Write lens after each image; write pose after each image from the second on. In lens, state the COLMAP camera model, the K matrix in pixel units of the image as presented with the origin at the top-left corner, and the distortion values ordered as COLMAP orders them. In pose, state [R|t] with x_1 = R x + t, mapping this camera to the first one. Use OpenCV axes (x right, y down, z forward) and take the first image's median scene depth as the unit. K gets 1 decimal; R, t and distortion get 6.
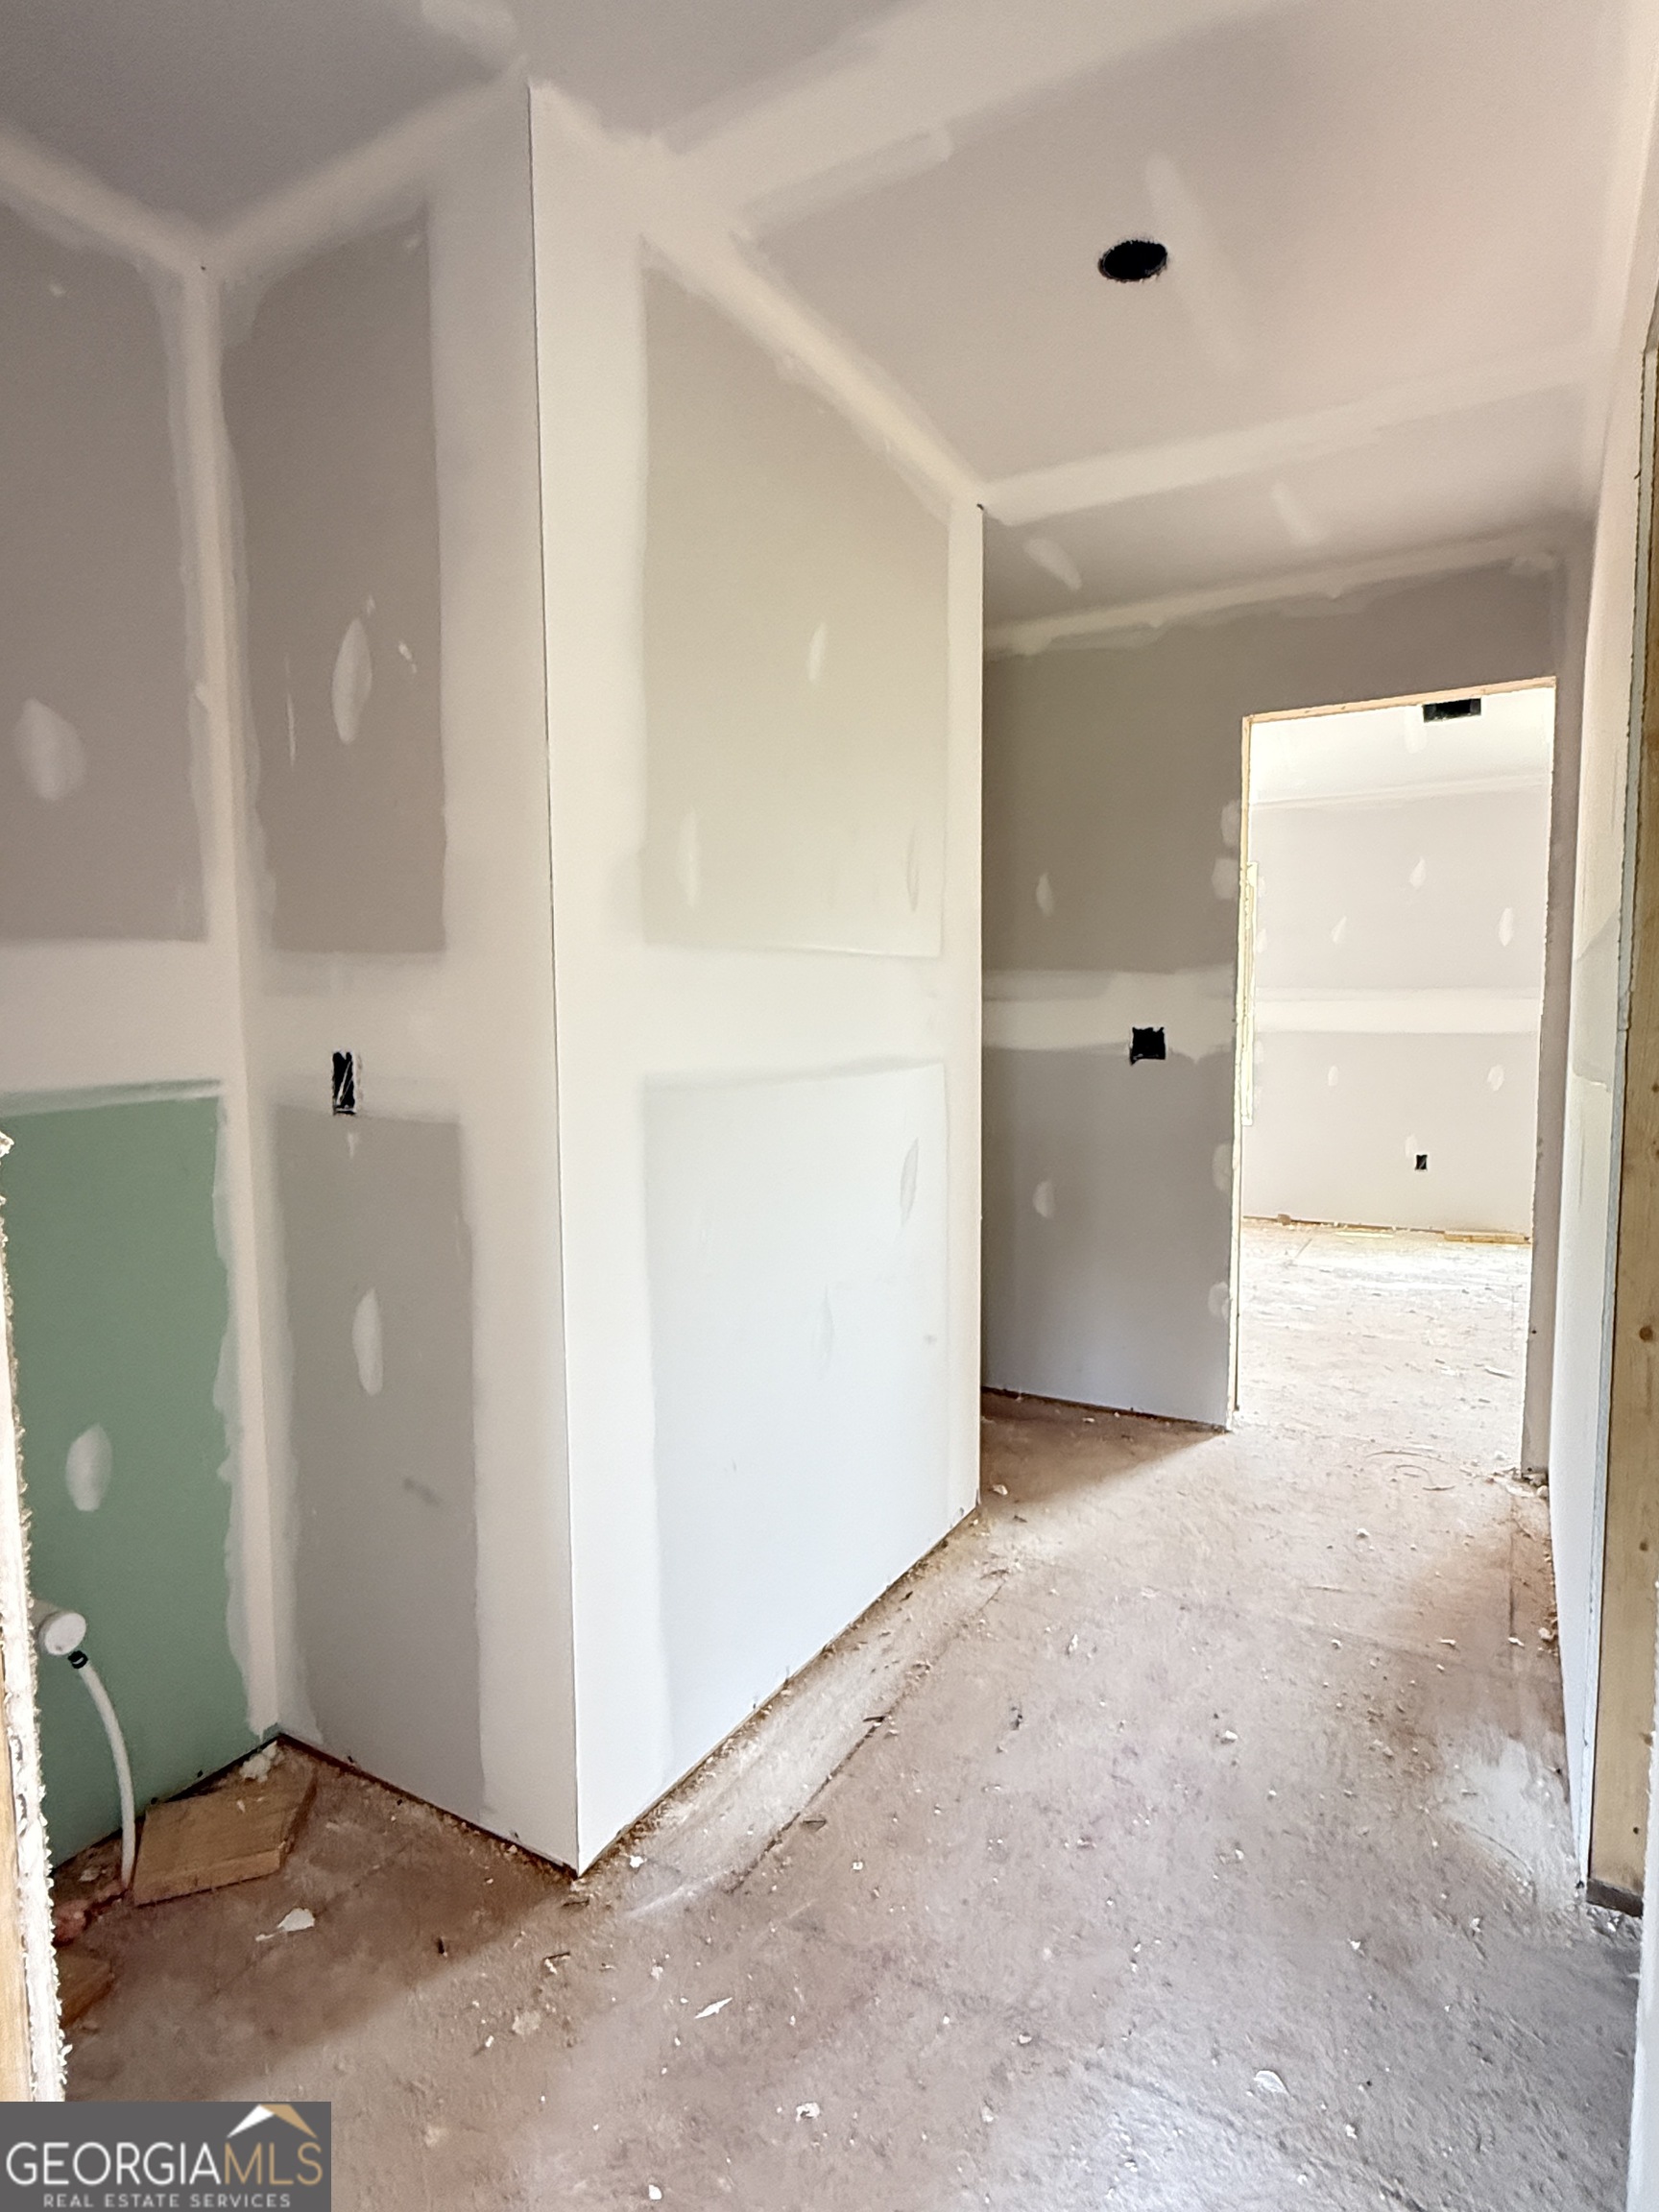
lens RADIAL K [[1183.0, 0, 833.4], [0, 1183.0, 1104.3], [0, 0, 1]] dist [0.000701, 0.000633]
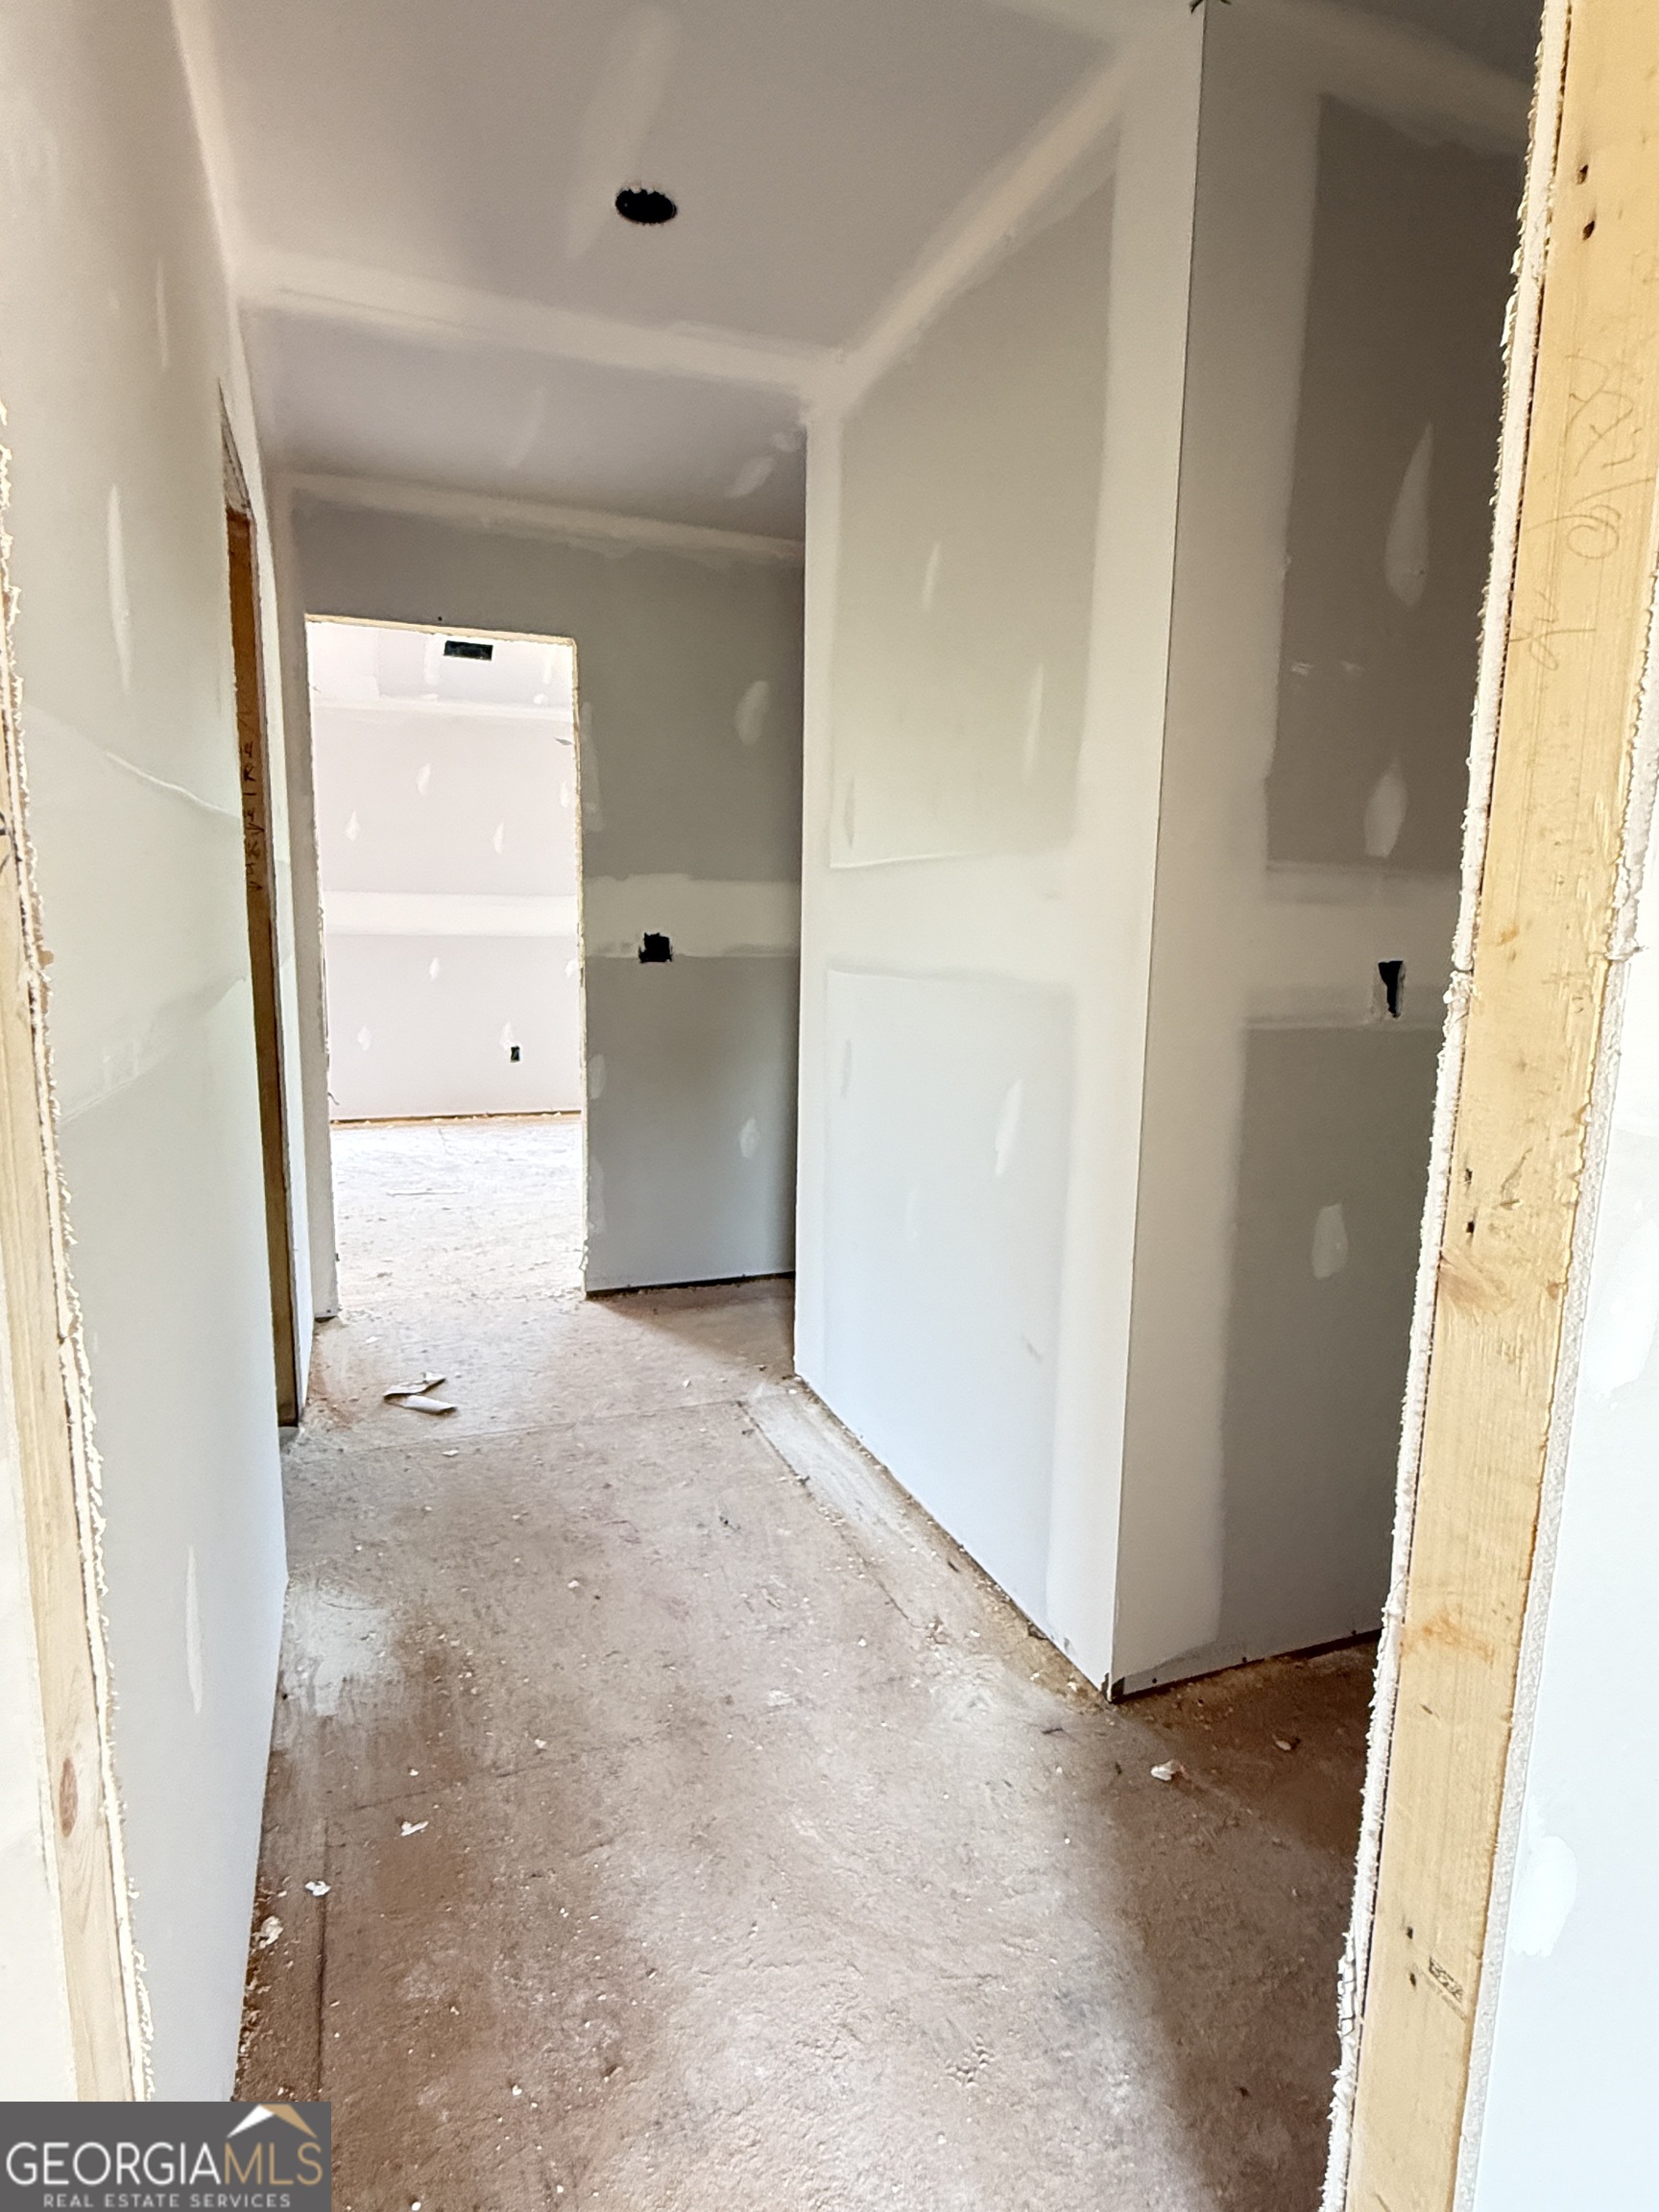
lens RADIAL K [[1183.0, 0, 830.8], [0, 1183.0, 1107.3], [0, 0, 1]] dist [0.000701, 0.000633]
pose [[-0.626782, 0.116913, -0.770374, 0.987965], [-0.069143, 0.976434, 0.204441, -0.139326], [0.776121, 0.181406, -0.603927, 1.782876]]
